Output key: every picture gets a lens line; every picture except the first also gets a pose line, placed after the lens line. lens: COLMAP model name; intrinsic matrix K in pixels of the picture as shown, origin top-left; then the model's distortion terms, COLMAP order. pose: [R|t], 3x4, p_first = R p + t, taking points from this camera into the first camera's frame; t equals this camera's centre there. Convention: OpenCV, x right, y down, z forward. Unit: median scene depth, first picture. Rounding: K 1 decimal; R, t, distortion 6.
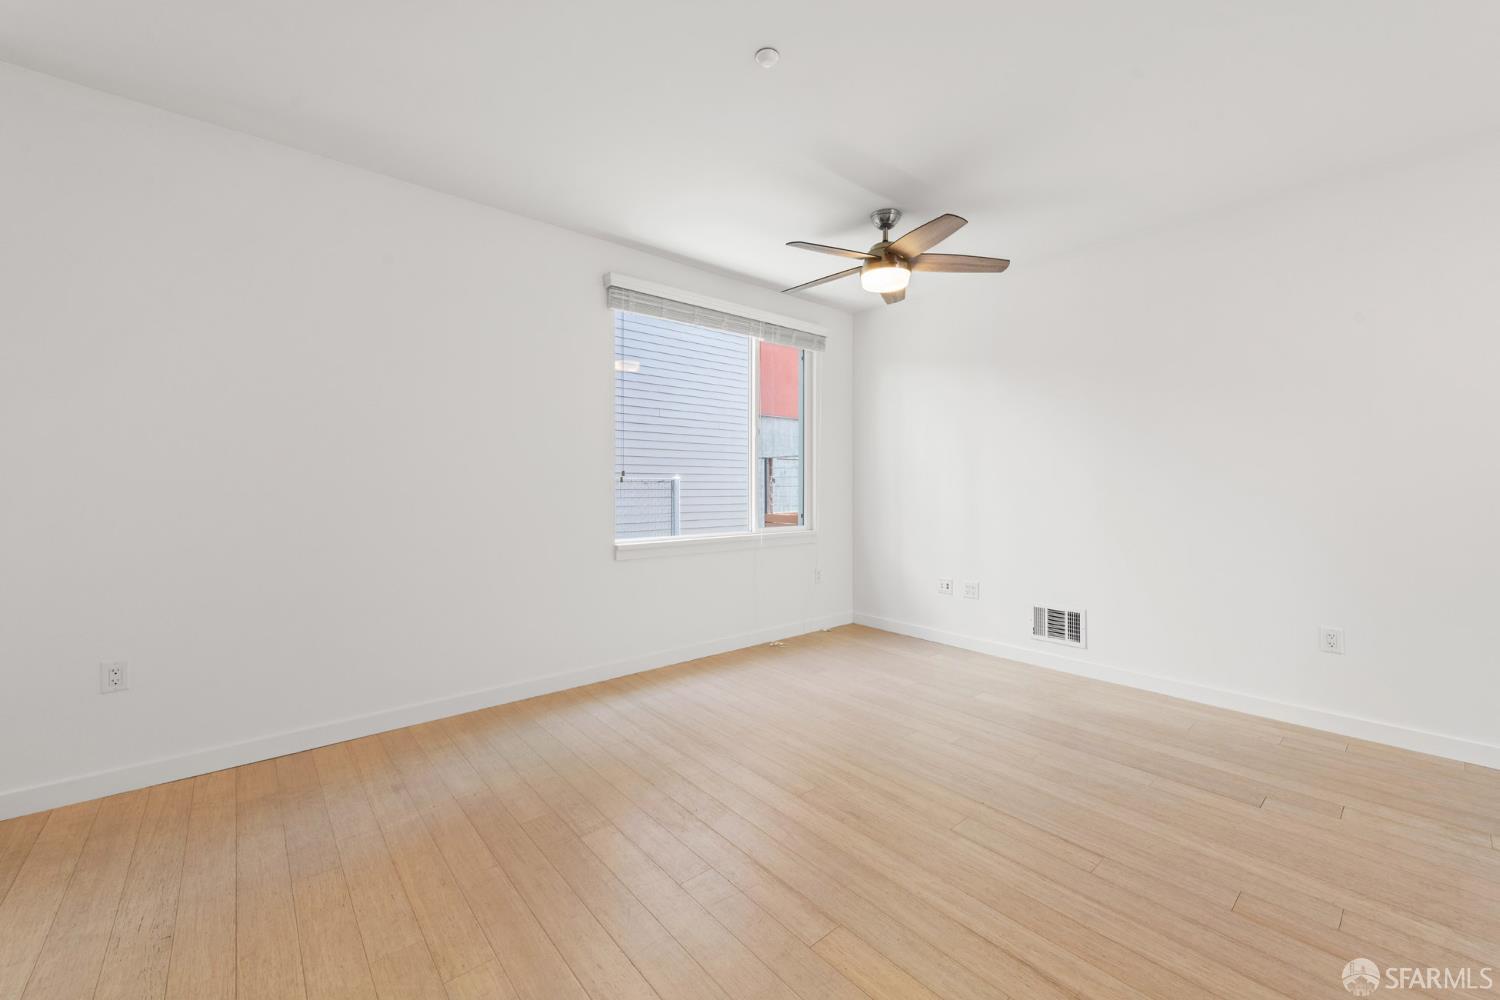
lens RADIAL K [[588.5, 0, 751.4], [0, 588.5, 490.1], [0, 0, 1]] dist [0.009788, -0.002255]
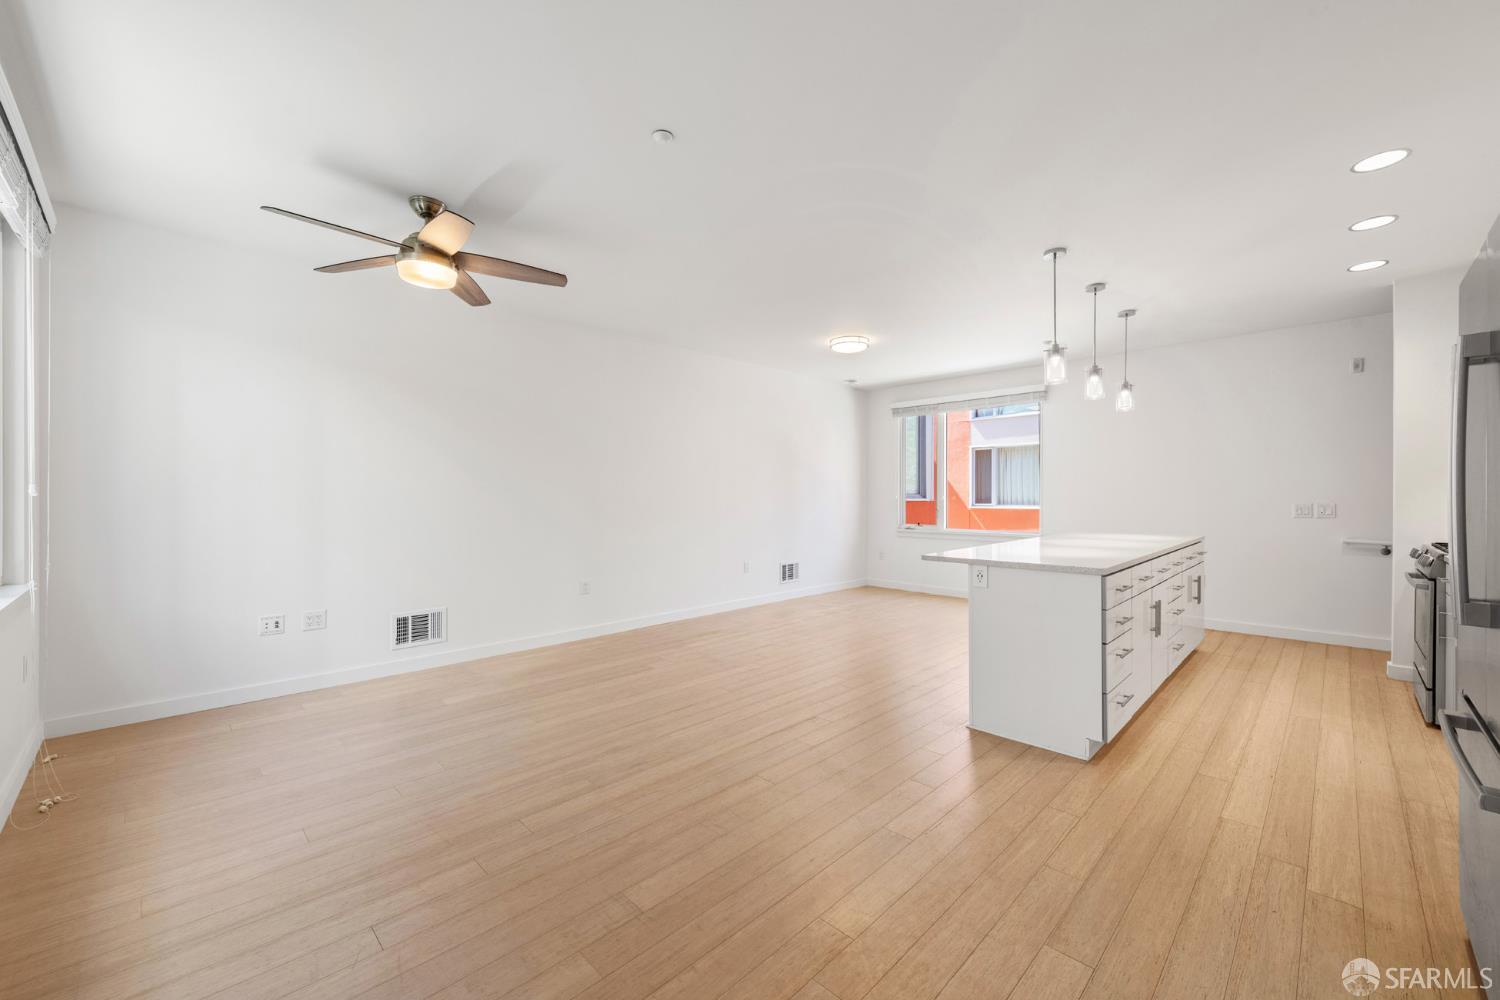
lens RADIAL K [[588.5, 0, 753.9], [0, 588.5, 501.1], [0, 0, 1]] dist [0.009788, -0.002255]
pose [[-0.078794, -0.005336, 0.996877, -0.728517], [0.006150, 0.999964, 0.005839, -0.008918], [-0.996872, 0.006591, -0.078758, 0.568563]]
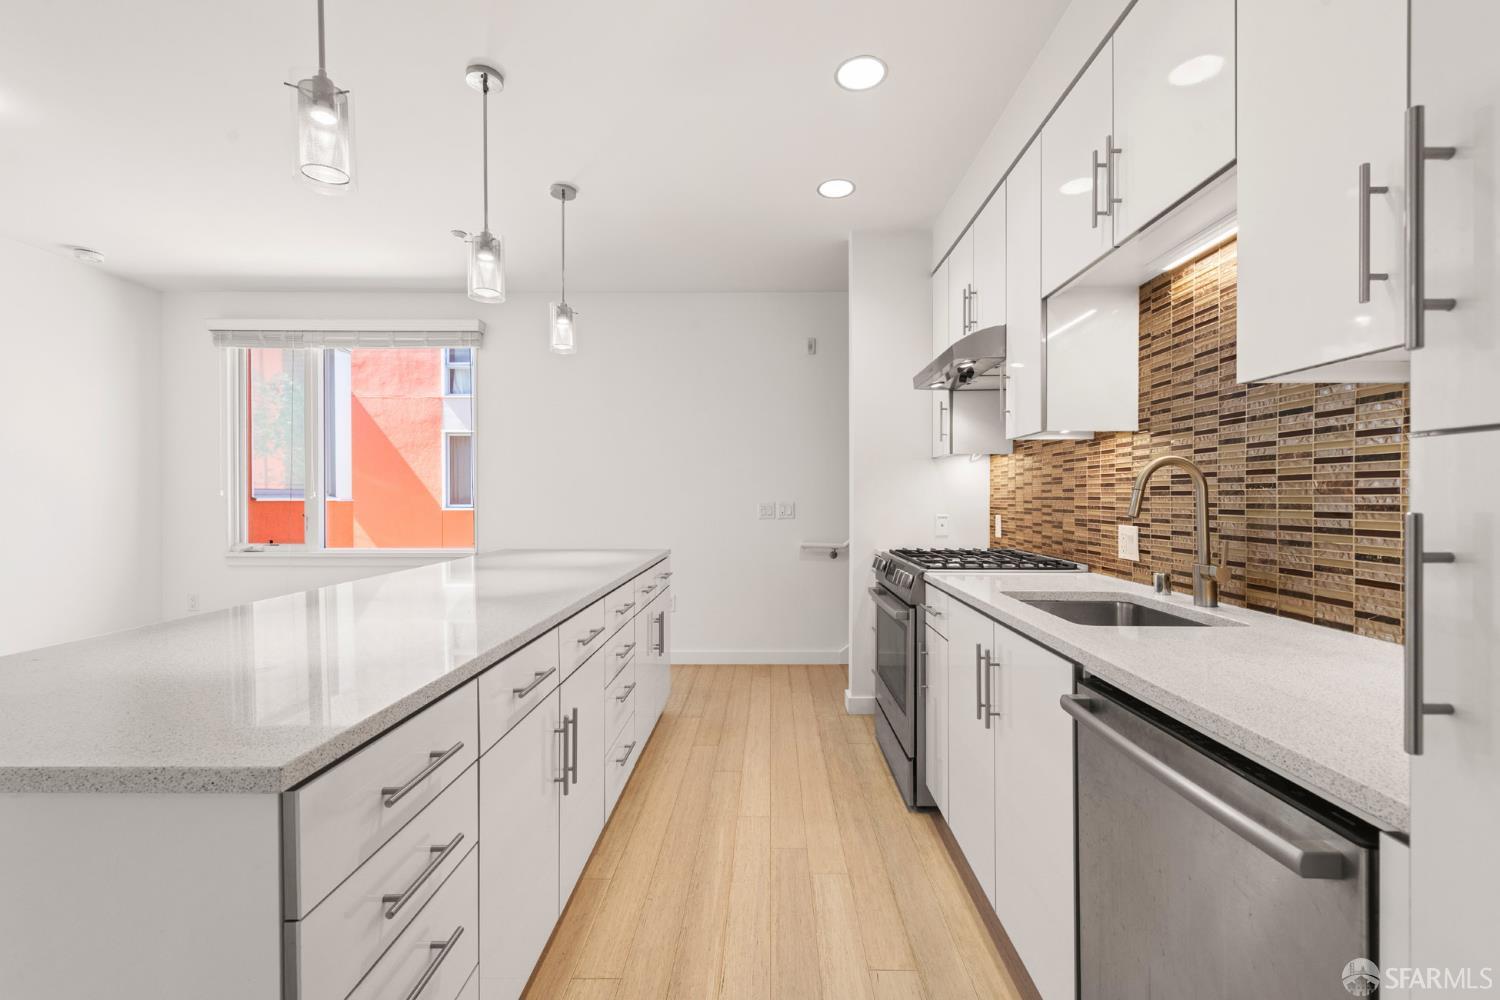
lens RADIAL K [[631.1, 0, 757.1], [0, 631.1, 501.1], [0, 0, 1]] dist [0.010898, -0.004061]
pose [[-0.742386, -0.002982, 0.669966, -0.209650], [0.004875, 0.999940, 0.009852, -0.000518], [-0.669955, 0.010580, -0.742326, 0.060382]]
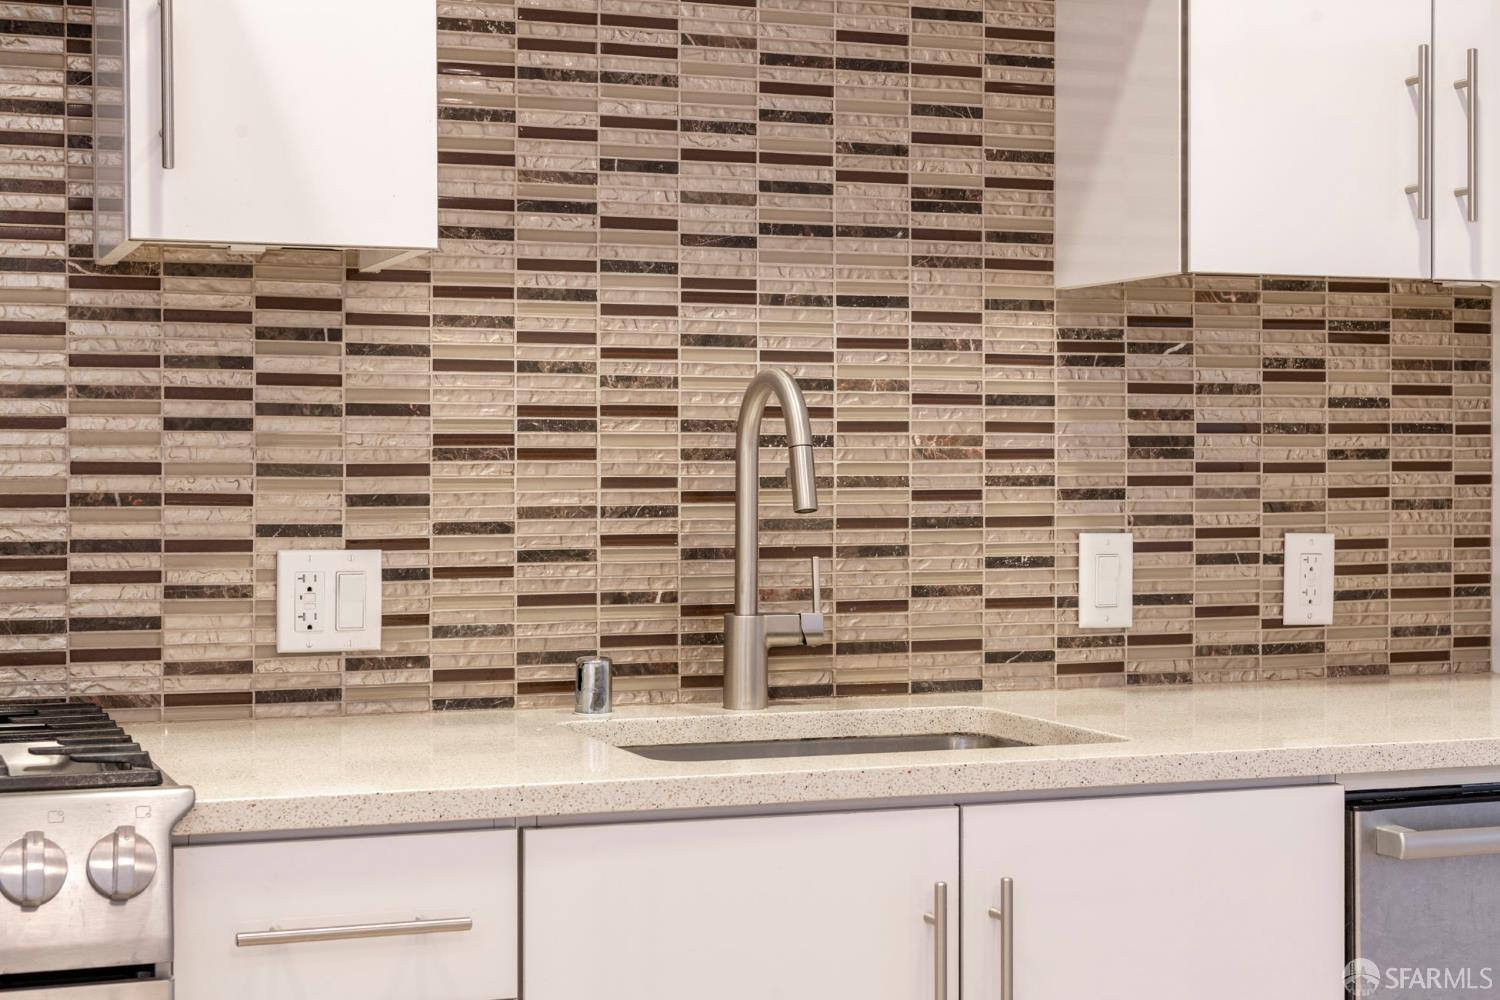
lens RADIAL K [[2465.1, 0, 742.5], [0, 2465.1, 499.0], [0, 0, 1]] dist [0.043201, 0.000000]
pose [[-0.345892, 0.013879, -0.938172, 0.711462], [-0.004409, 0.999855, 0.016418, 0.001275], [0.938264, 0.009815, -0.345781, -0.262689]]
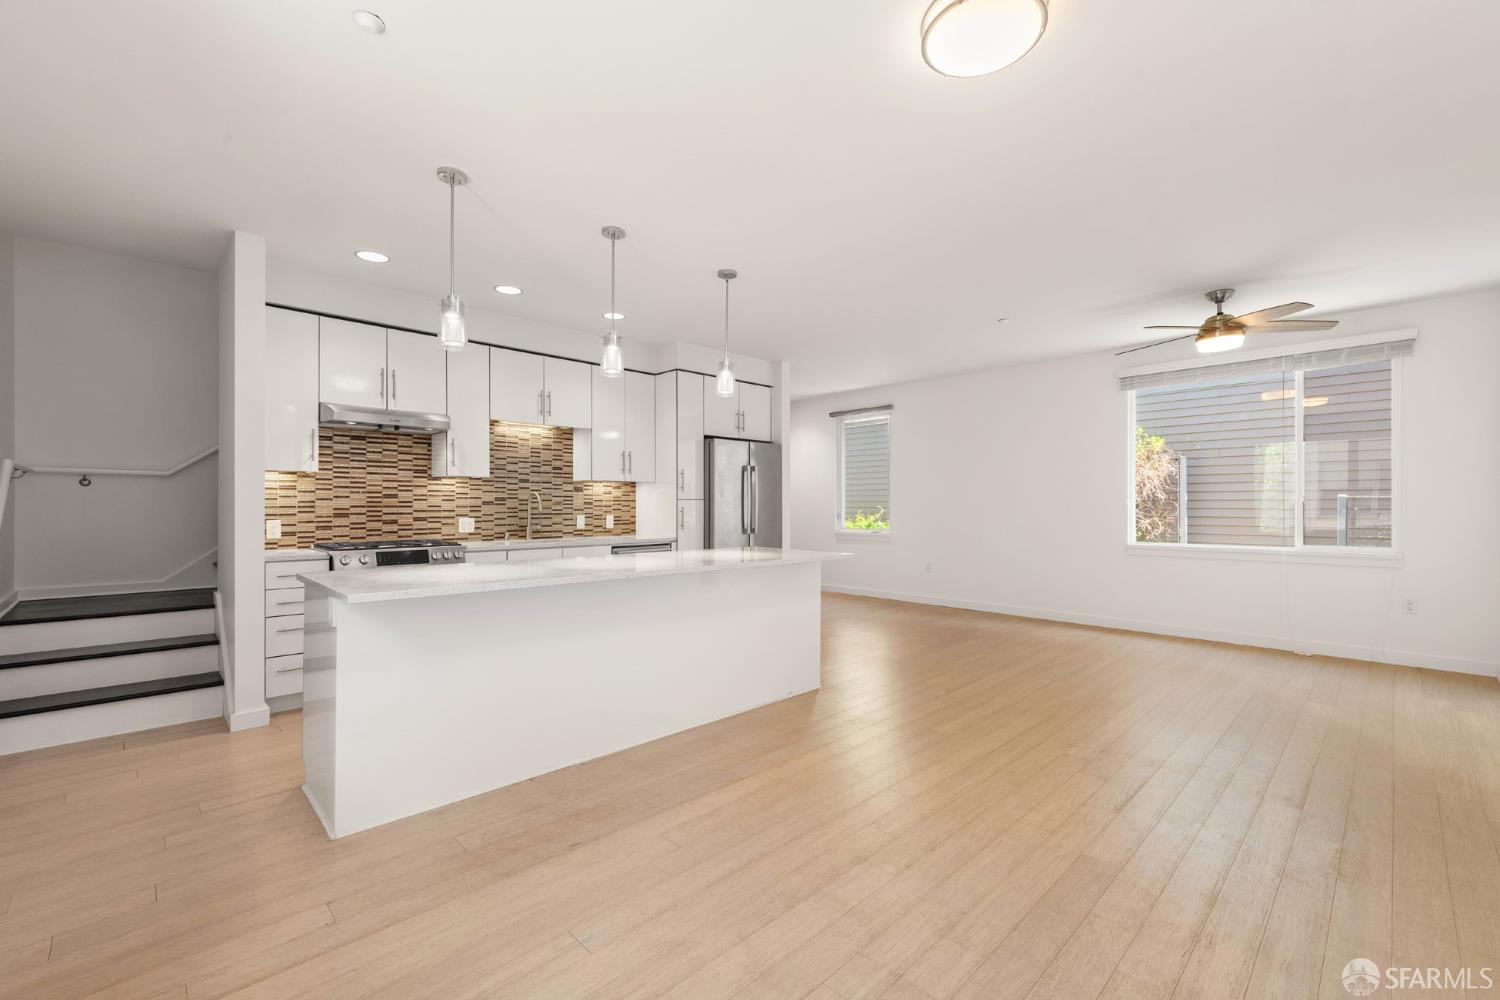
lens RADIAL K [[631.1, 0, 750.7], [0, 631.1, 502.4], [0, 0, 1]] dist [0.010898, -0.004061]
pose [[0.058086, -0.003329, -0.998306, 1.539095], [-0.006077, 0.999975, -0.003688, -0.002663], [0.998293, 0.006281, 0.058064, -0.092934]]
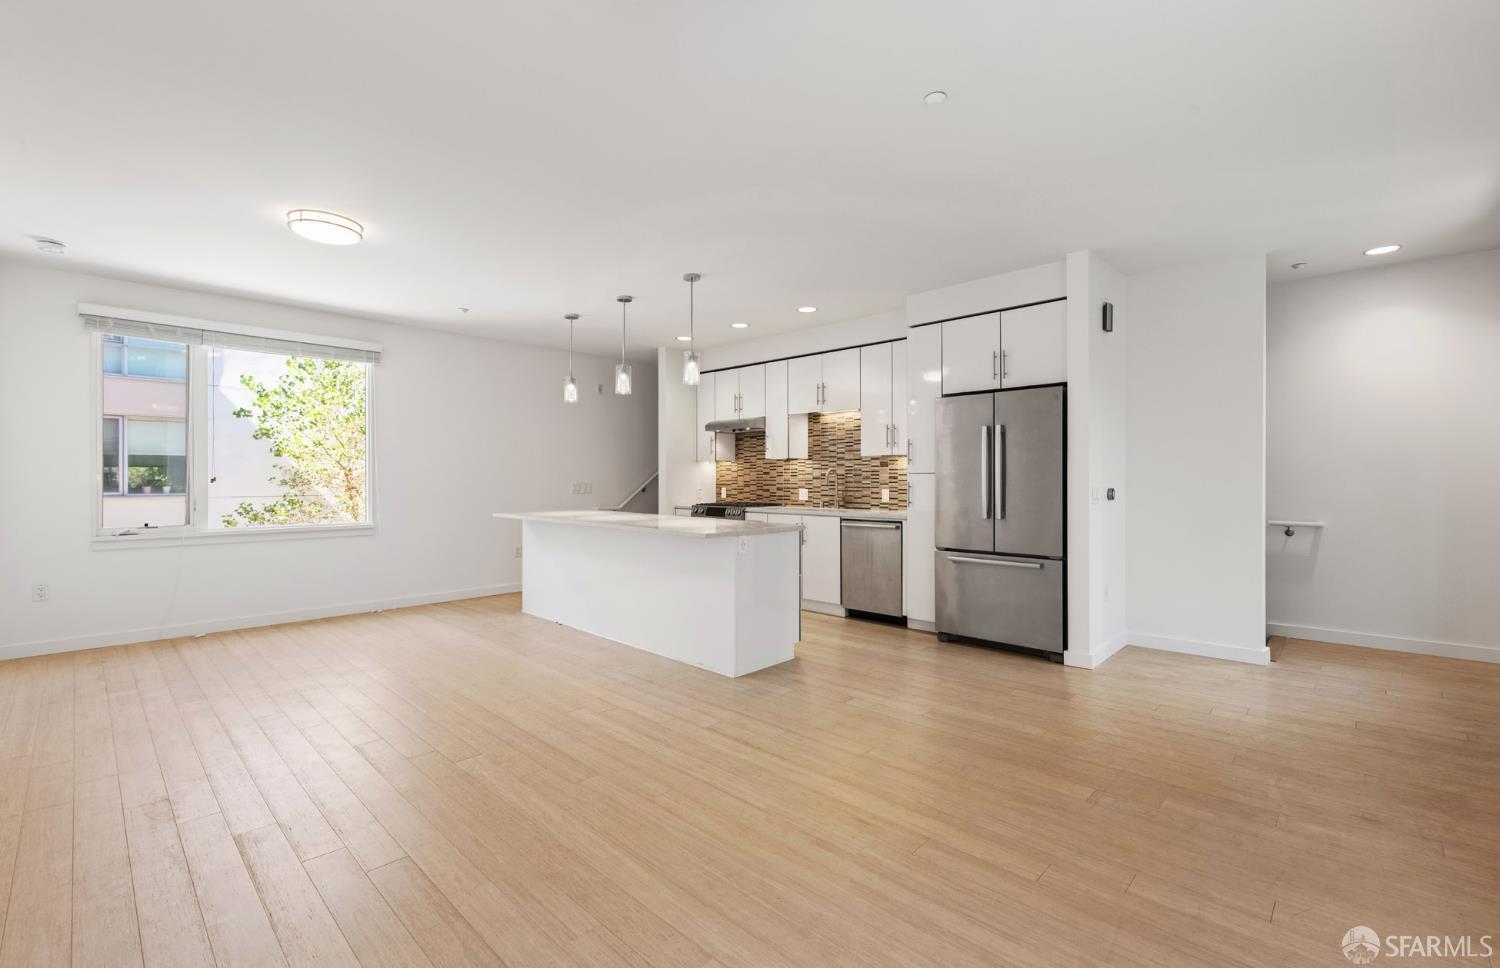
lens RADIAL K [[638.5, 0, 753.3], [0, 638.5, 484.5], [0, 0, 1]] dist [0.004187, -0.002328]
pose [[-0.995844, 0.004631, -0.090954, 0.300668], [0.003124, 0.999856, 0.016707, -0.016186], [0.091018, 0.016354, -0.995715, 1.360192]]
